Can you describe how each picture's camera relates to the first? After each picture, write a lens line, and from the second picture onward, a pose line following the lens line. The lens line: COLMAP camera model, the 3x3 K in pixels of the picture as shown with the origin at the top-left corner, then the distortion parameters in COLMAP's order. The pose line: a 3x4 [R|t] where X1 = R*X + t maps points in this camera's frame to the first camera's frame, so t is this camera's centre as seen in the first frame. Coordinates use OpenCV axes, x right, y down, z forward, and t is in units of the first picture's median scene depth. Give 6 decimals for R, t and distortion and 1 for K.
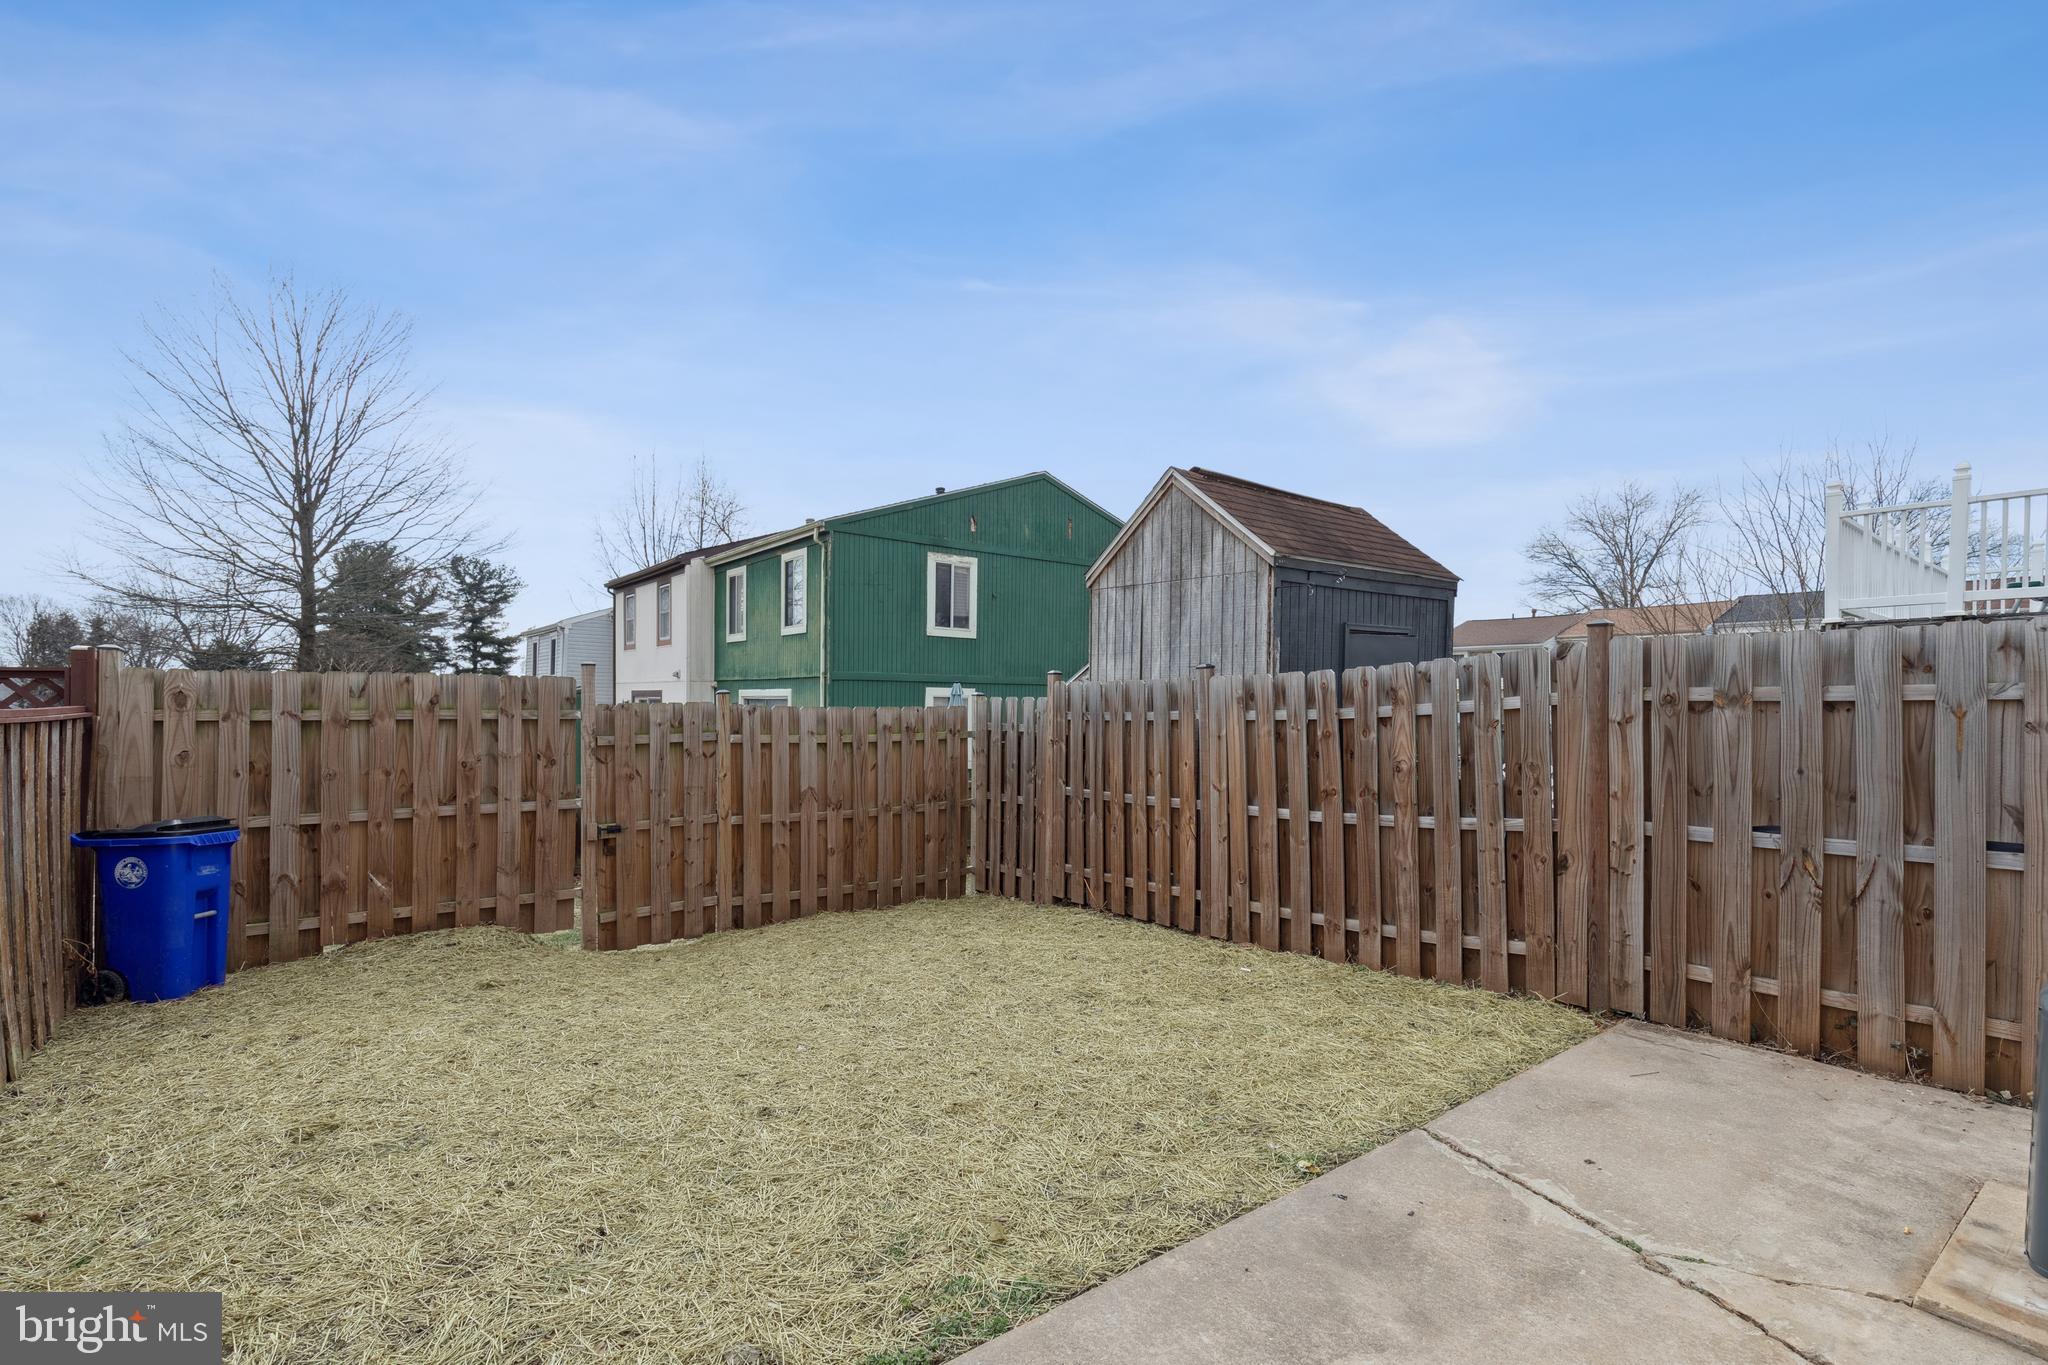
lens RADIAL K [[931.9, 0, 1021.5], [0, 931.9, 723.2], [0, 0, 1]] dist [-0.001902, -0.000571]
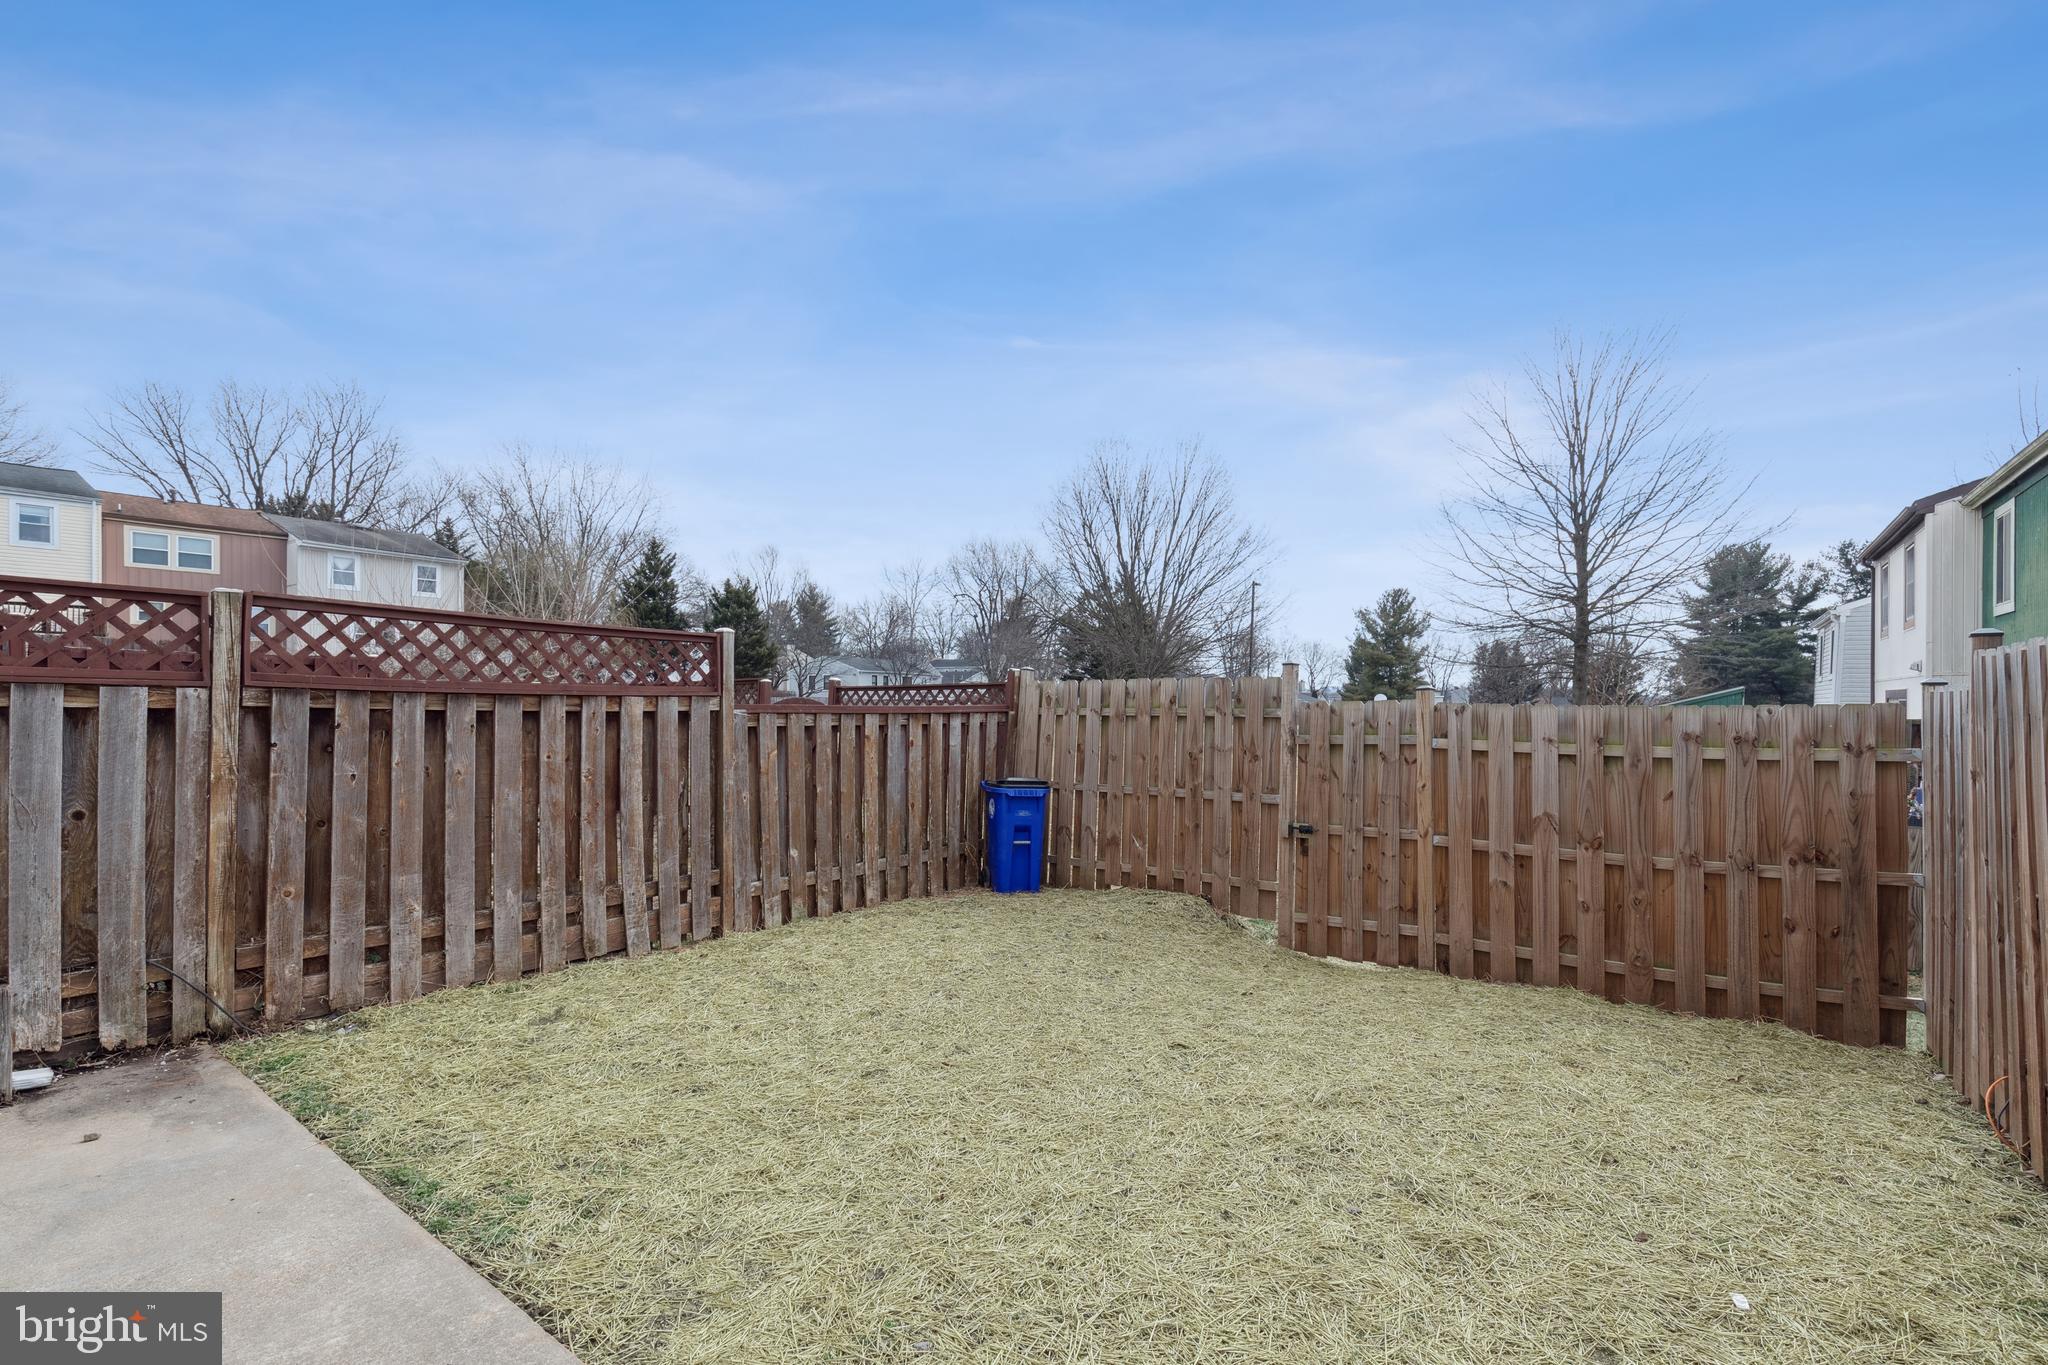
lens RADIAL K [[920.5, 0, 1027.5], [0, 920.5, 696.2], [0, 0, 1]] dist [-0.000782, -0.000505]
pose [[0.261603, -0.013189, -0.965086, 0.348441], [-0.021972, 0.999566, -0.019616, -0.001272], [0.964926, 0.026337, 0.261199, 0.373412]]
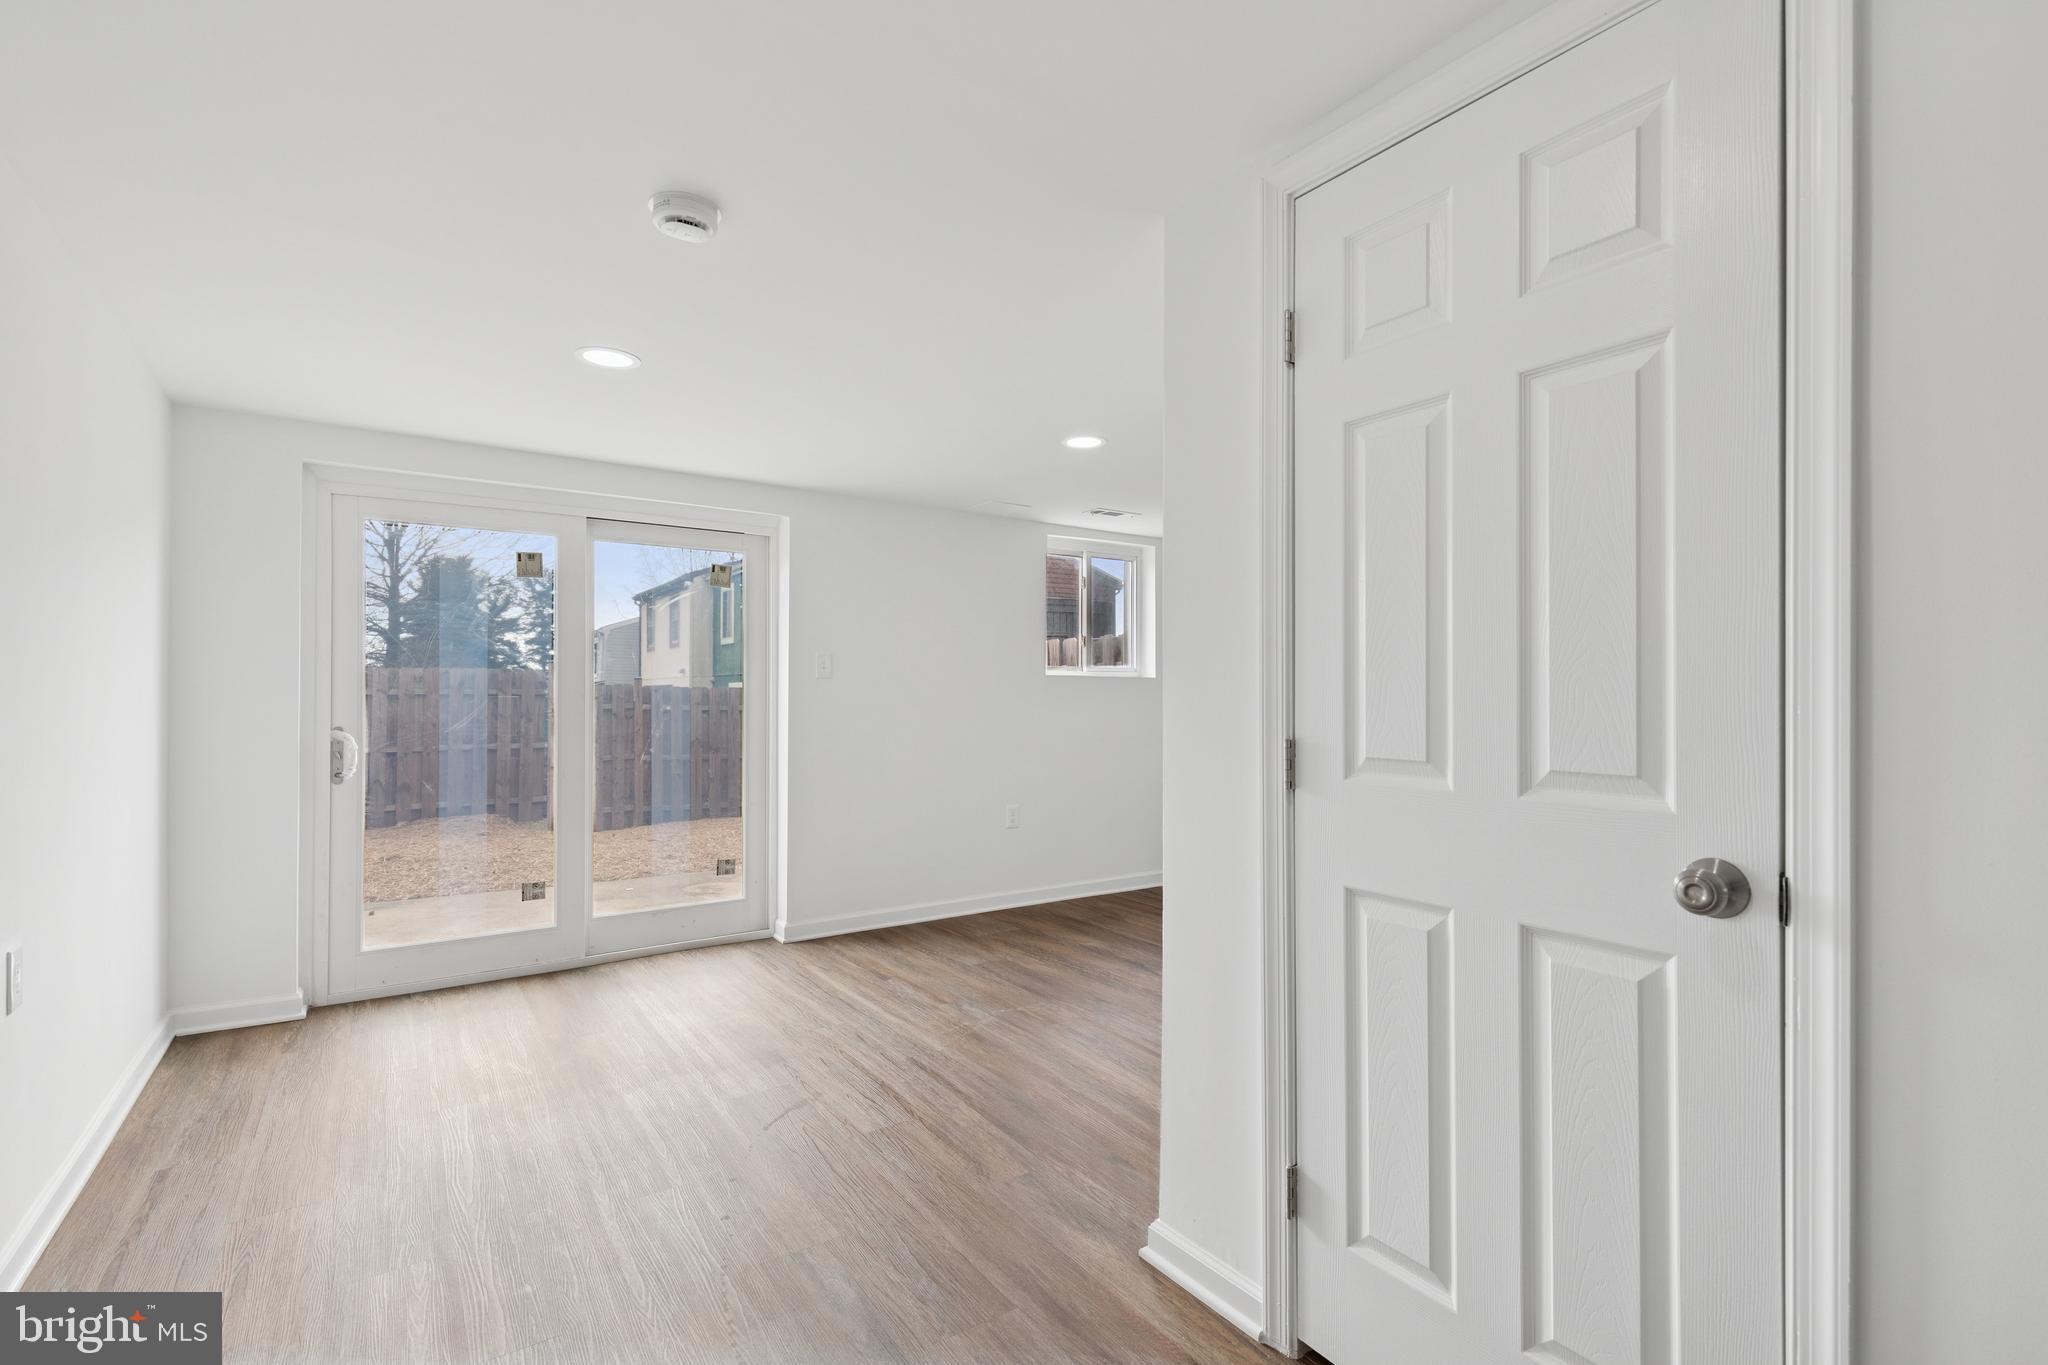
lens RADIAL K [[940.3, 0, 1029.3], [0, 940.3, 684.4], [0, 0, 1]] dist [0.000142, 0.000030]
pose [[0.998174, -0.011337, -0.059330, 0.397011], [0.009103, 0.999244, -0.037794, 0.039414], [0.059713, 0.037185, 0.997523, -0.513881]]
